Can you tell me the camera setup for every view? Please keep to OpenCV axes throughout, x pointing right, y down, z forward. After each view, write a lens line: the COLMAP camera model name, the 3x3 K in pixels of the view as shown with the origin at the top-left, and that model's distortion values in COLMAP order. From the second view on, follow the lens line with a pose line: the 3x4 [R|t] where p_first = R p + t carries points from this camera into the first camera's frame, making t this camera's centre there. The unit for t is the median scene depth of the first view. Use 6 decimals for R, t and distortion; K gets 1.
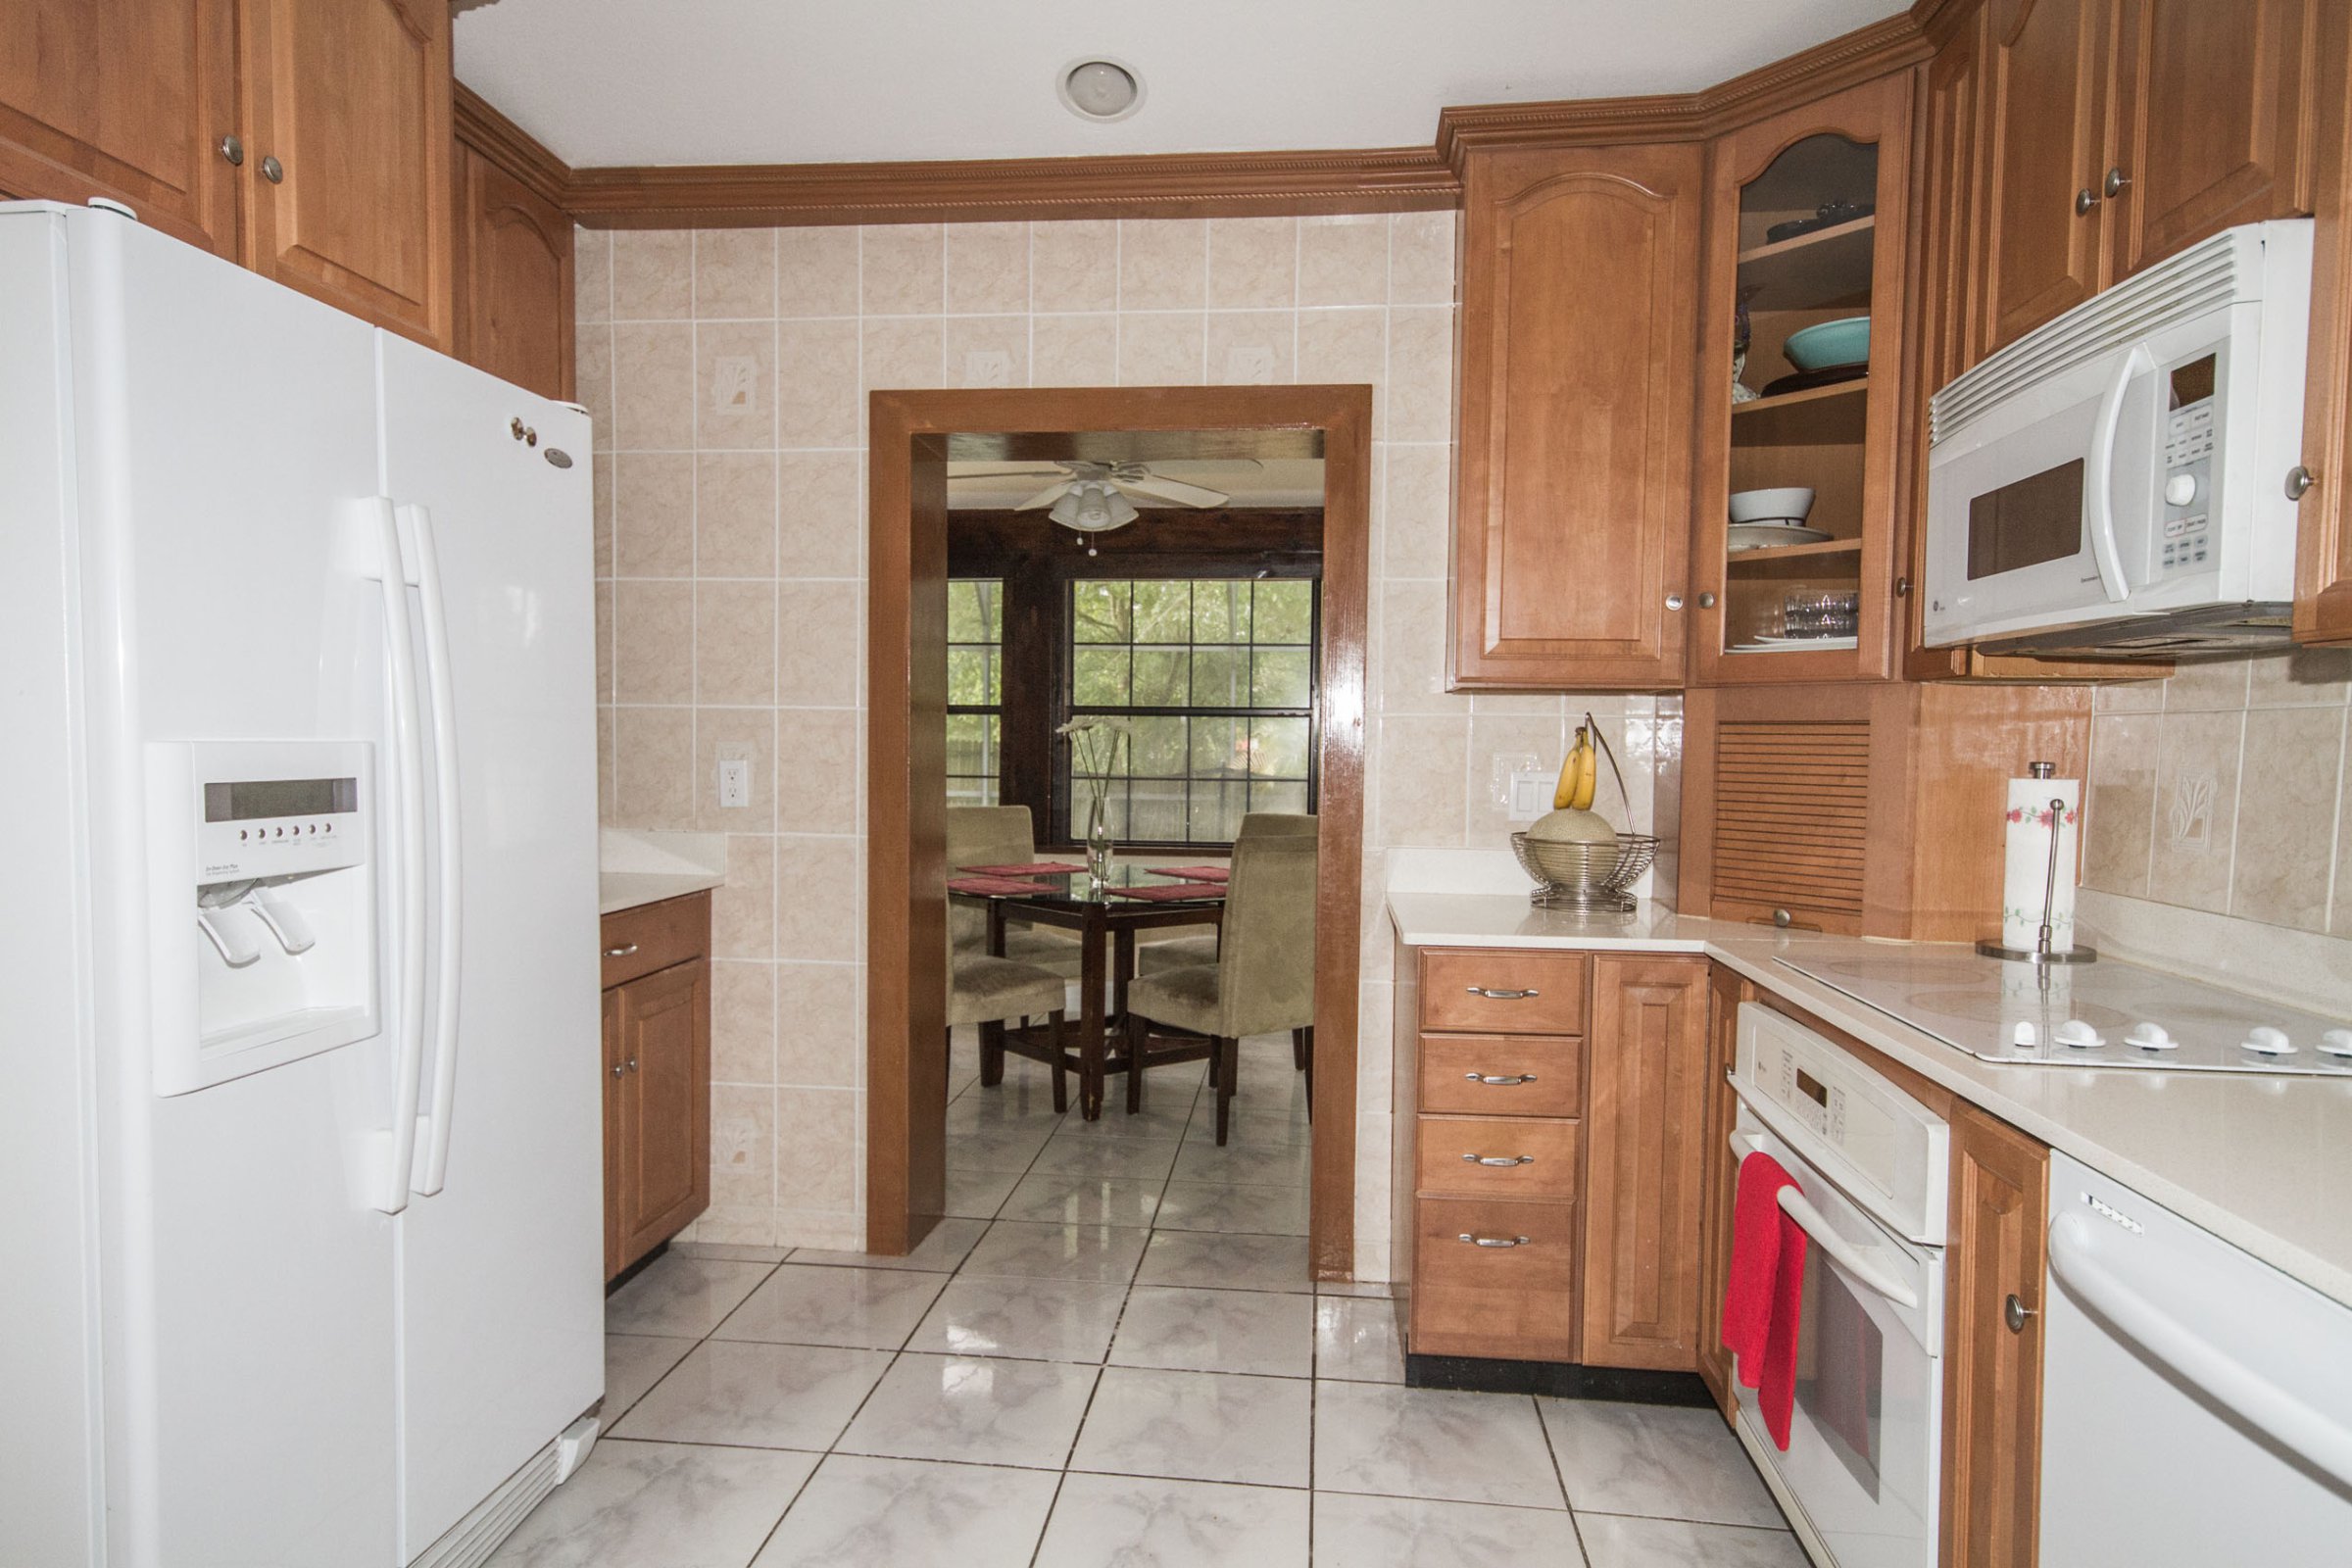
lens RADIAL K [[1405.3, 0, 1162.2], [0, 1405.3, 803.4], [0, 0, 1]] dist [0.019132, 0.001265]
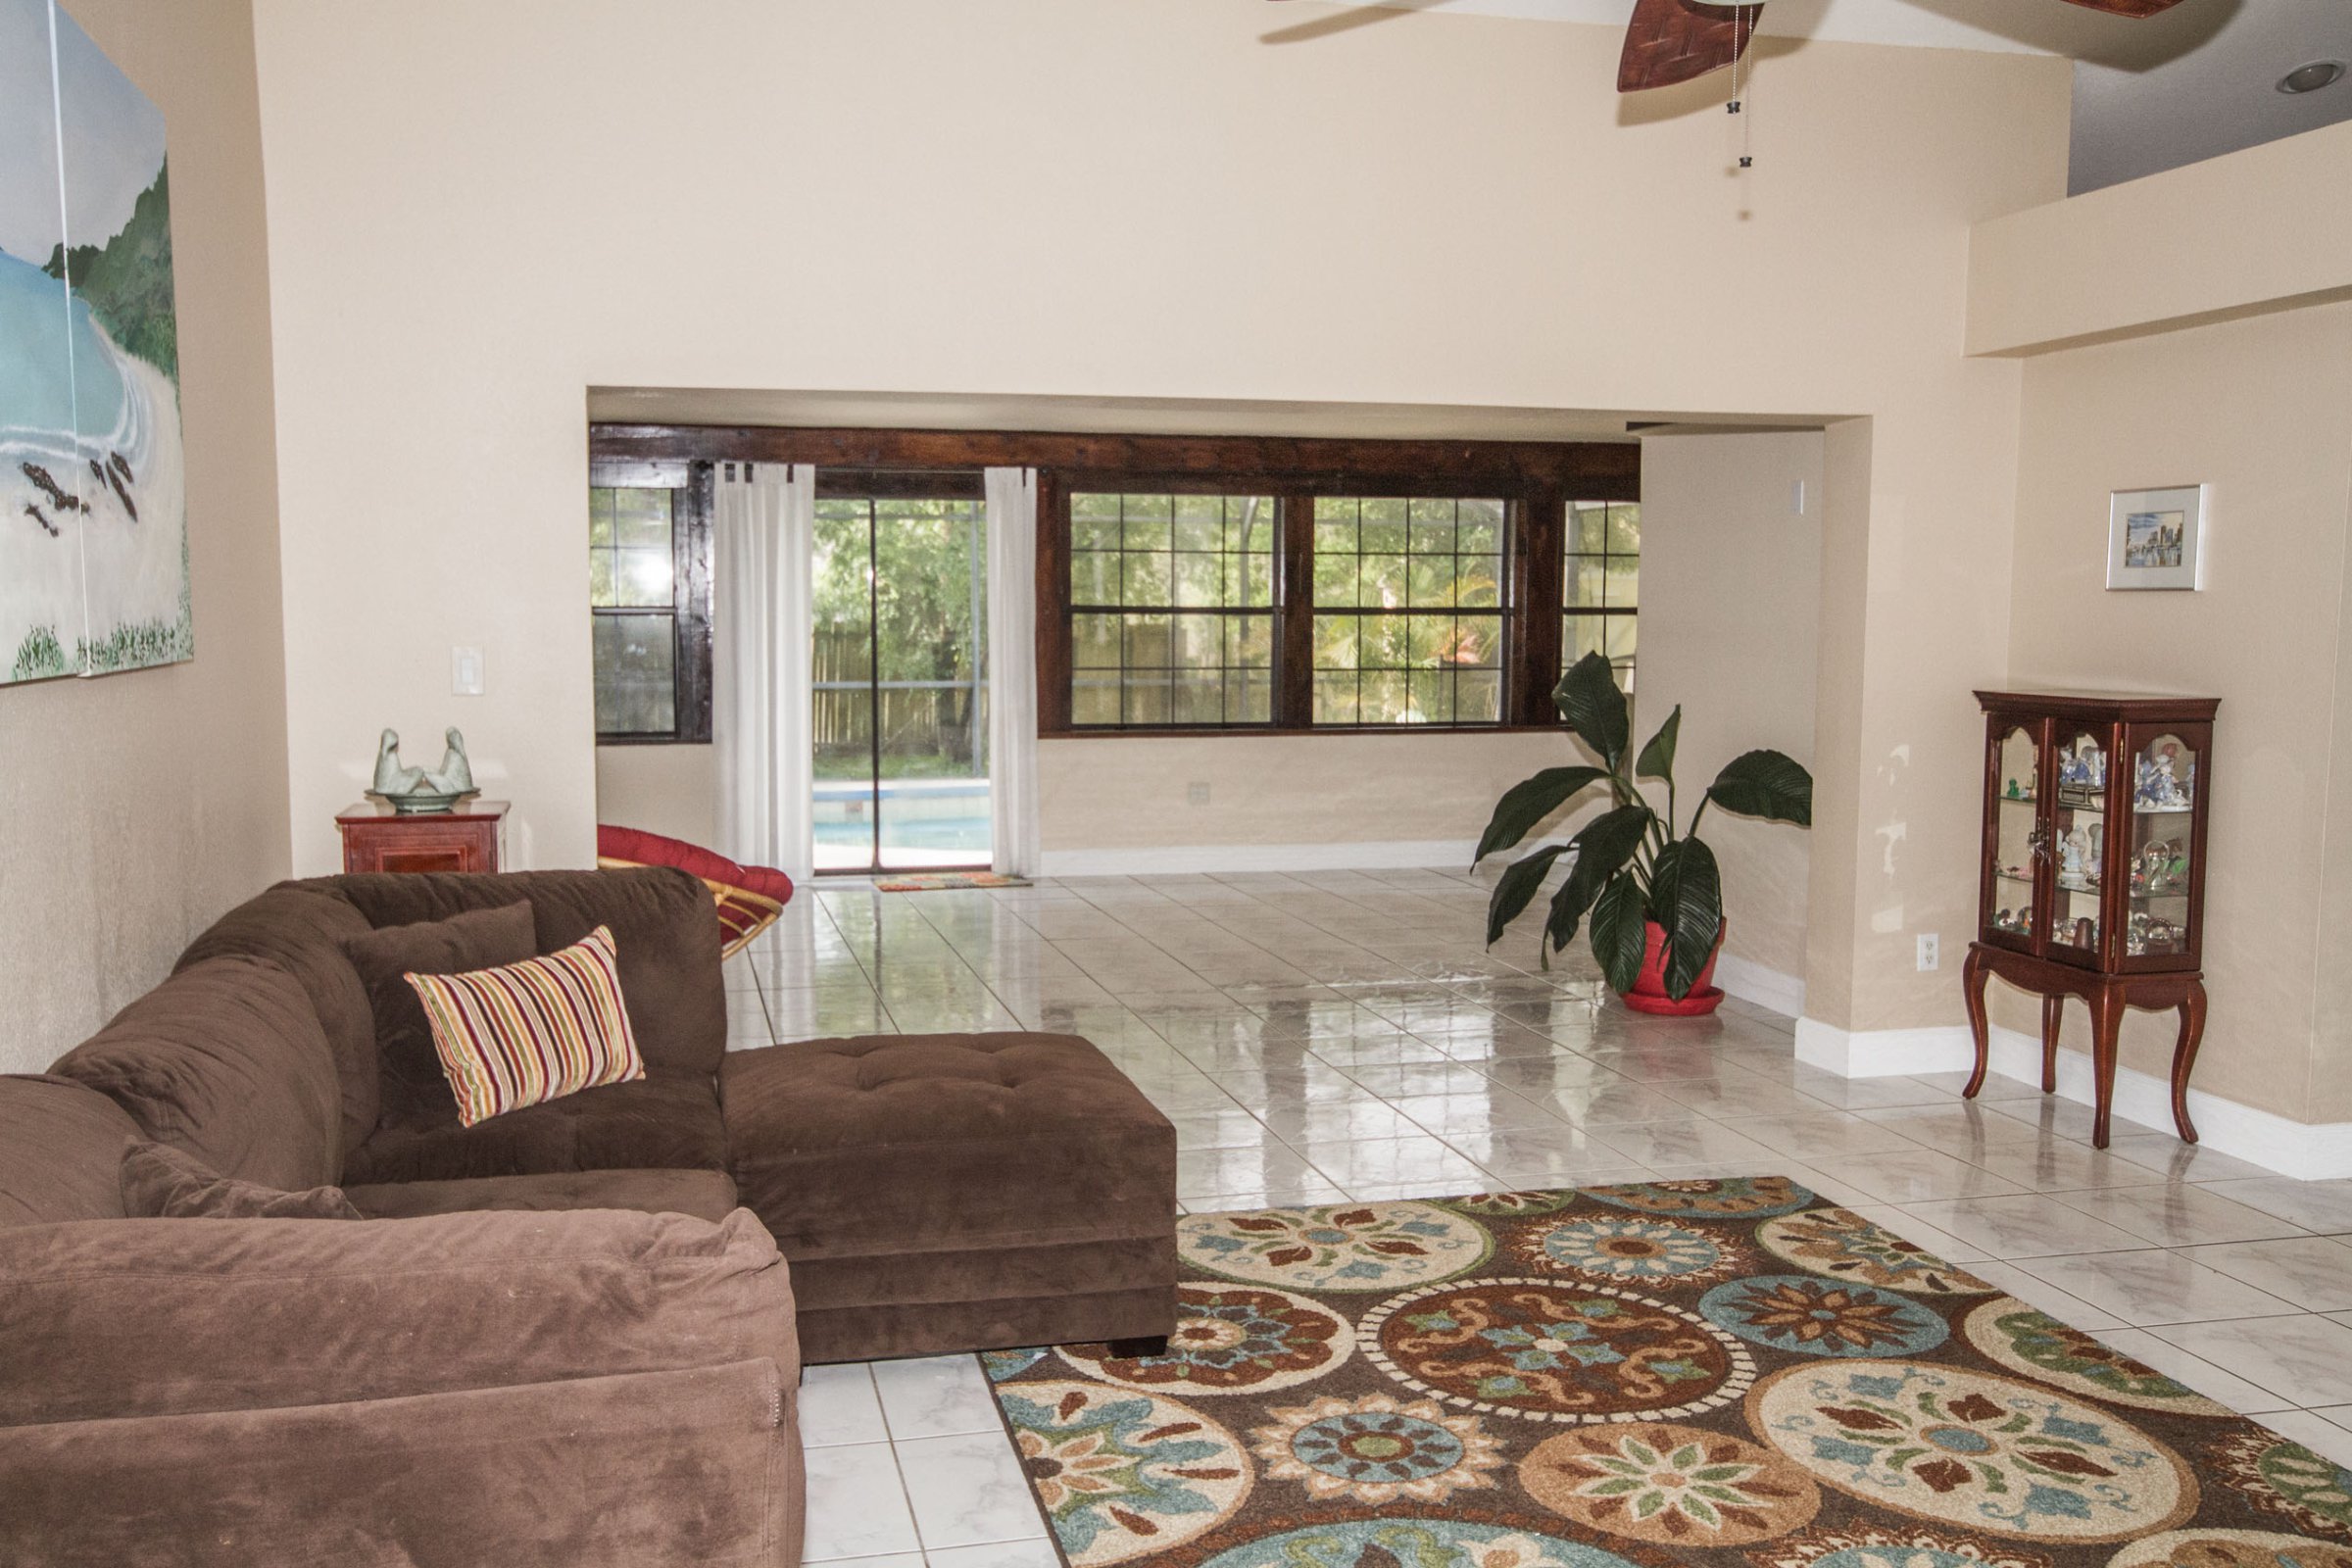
lens RADIAL K [[2024.5, 0, 1133.2], [0, 2024.5, 787.8], [0, 0, 1]] dist [-0.000869, 0.053276]
pose [[0.941454, -0.037386, 0.335061, -2.416372], [0.020449, 0.998335, 0.053938, -0.040903], [-0.336520, -0.043929, 0.940651, -1.209737]]
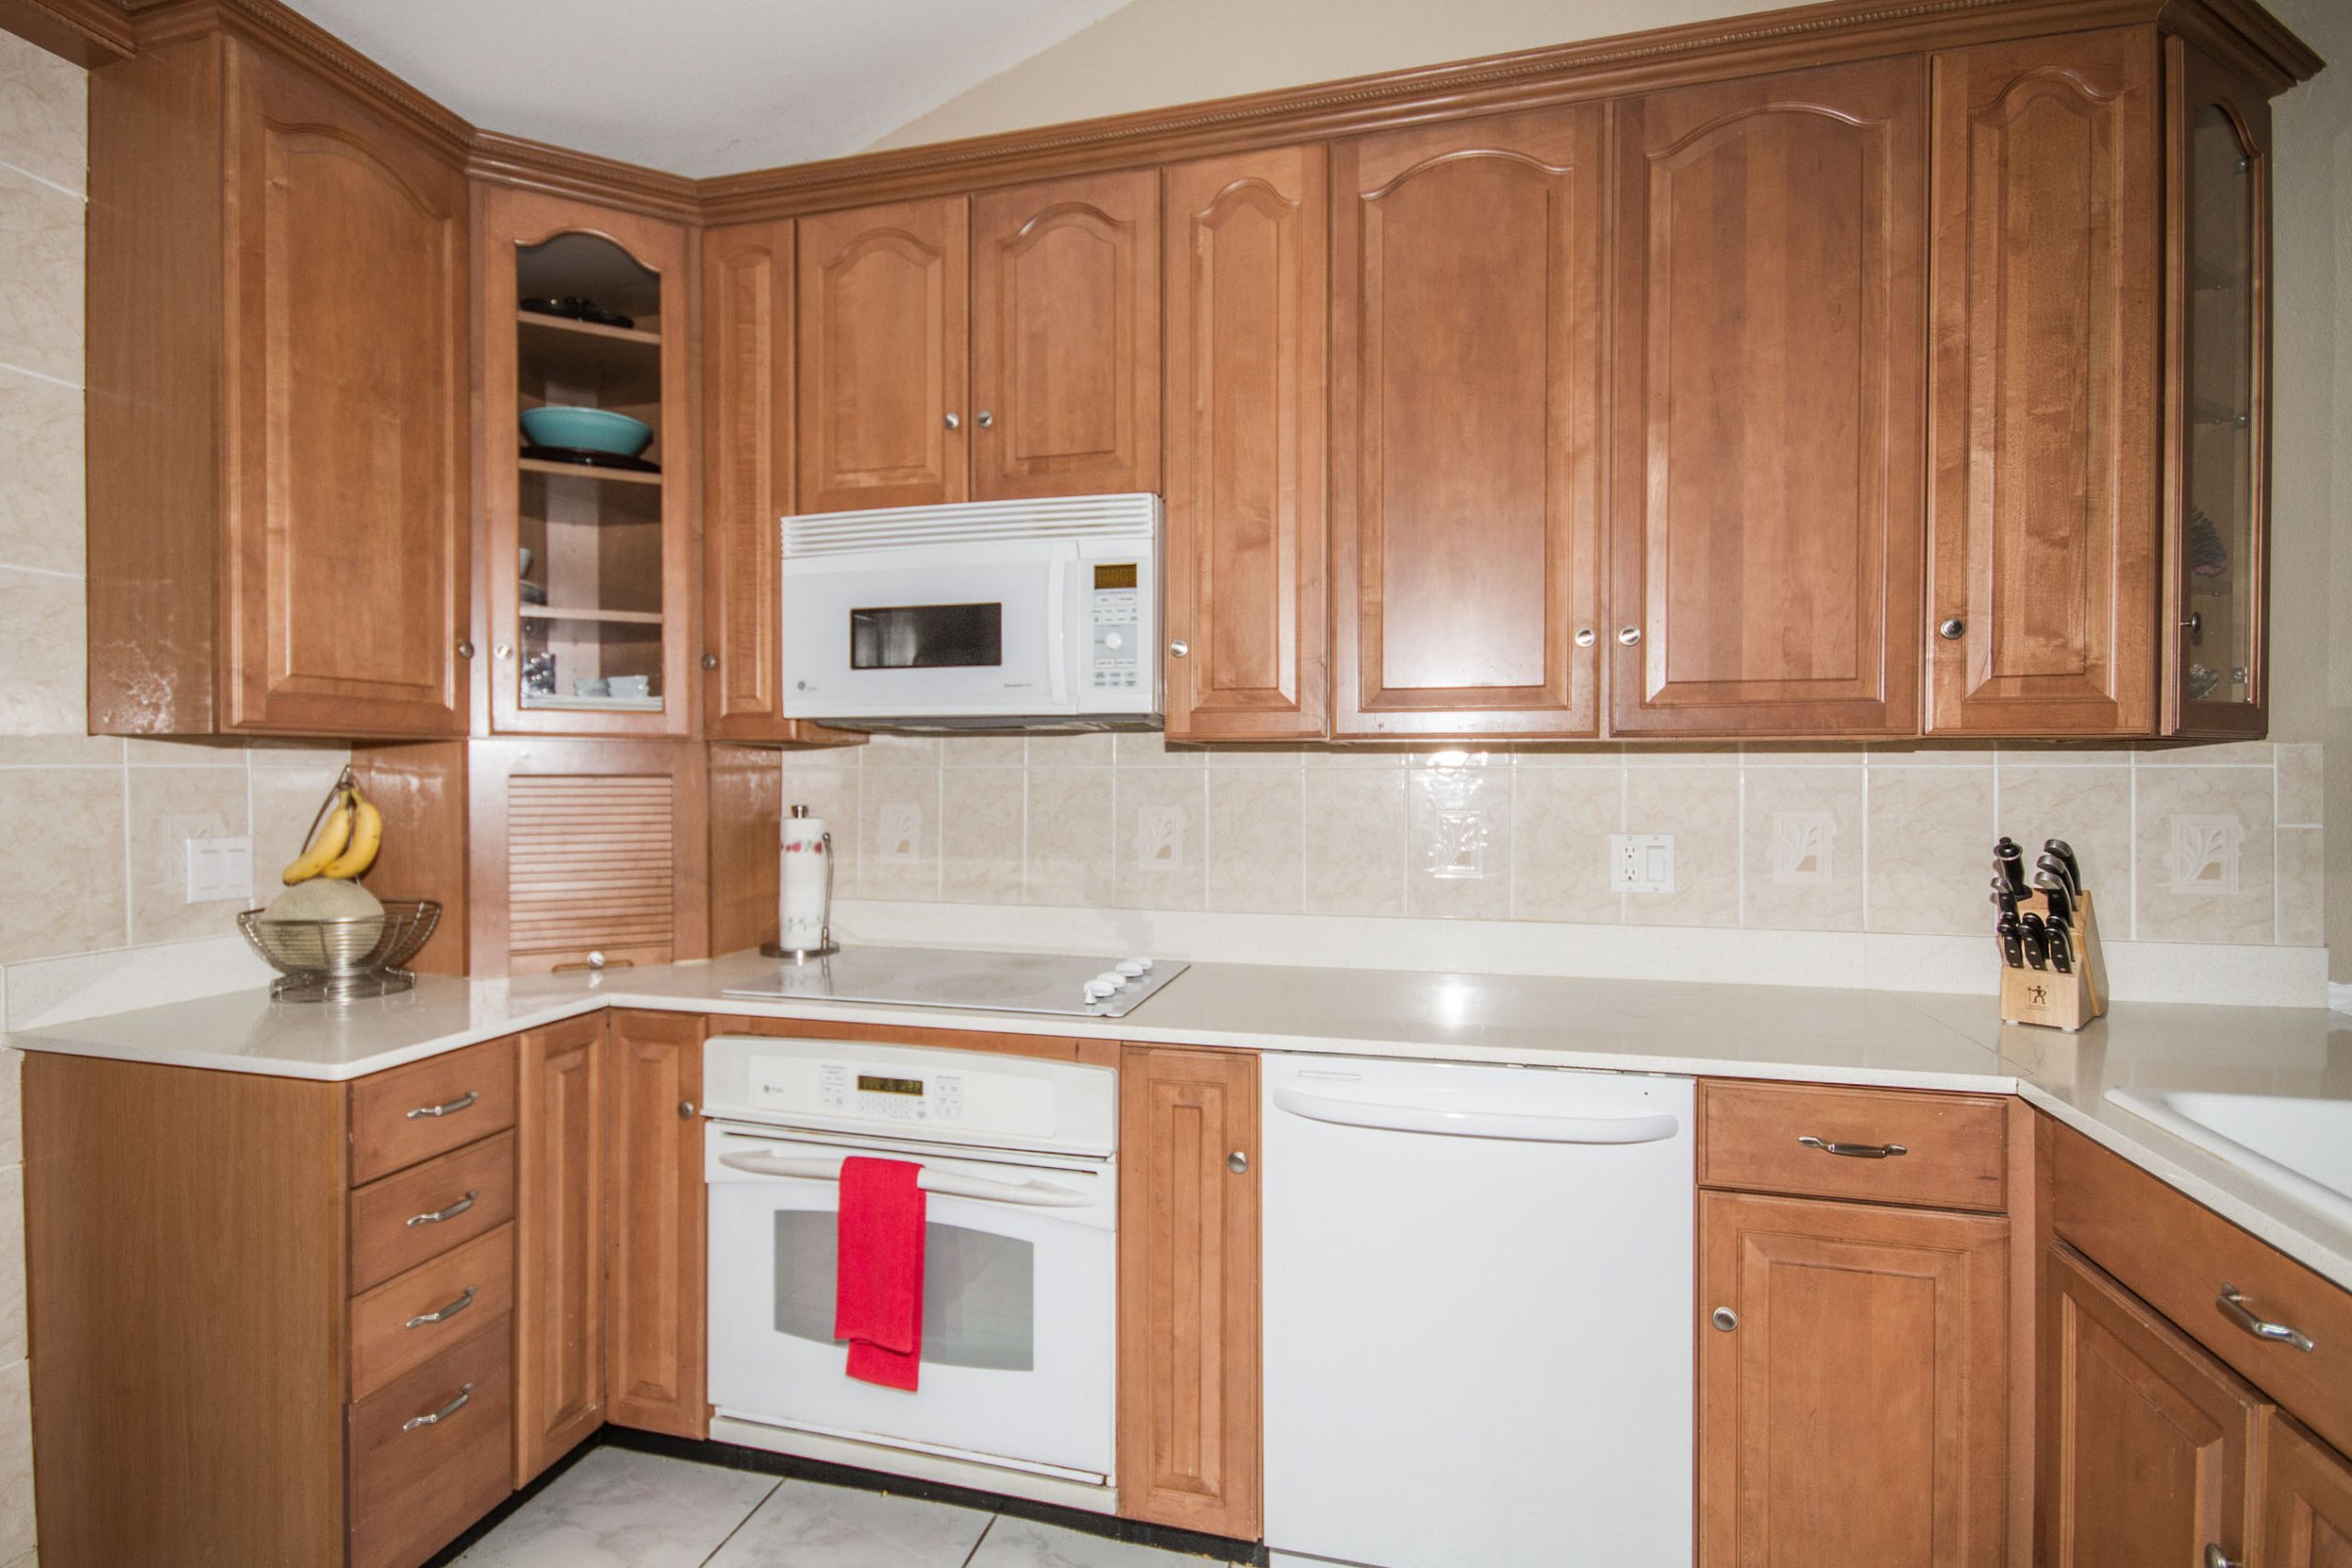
lens RADIAL K [[1159.4, 0, 1129.1], [0, 1159.4, 782.4], [0, 0, 1]] dist [0.005836, -0.006654]
pose [[0.157926, -0.022471, 0.987195, -0.346003], [0.046650, 0.998795, 0.015273, -0.045576], [-0.986348, 0.043641, 0.158784, 0.452428]]
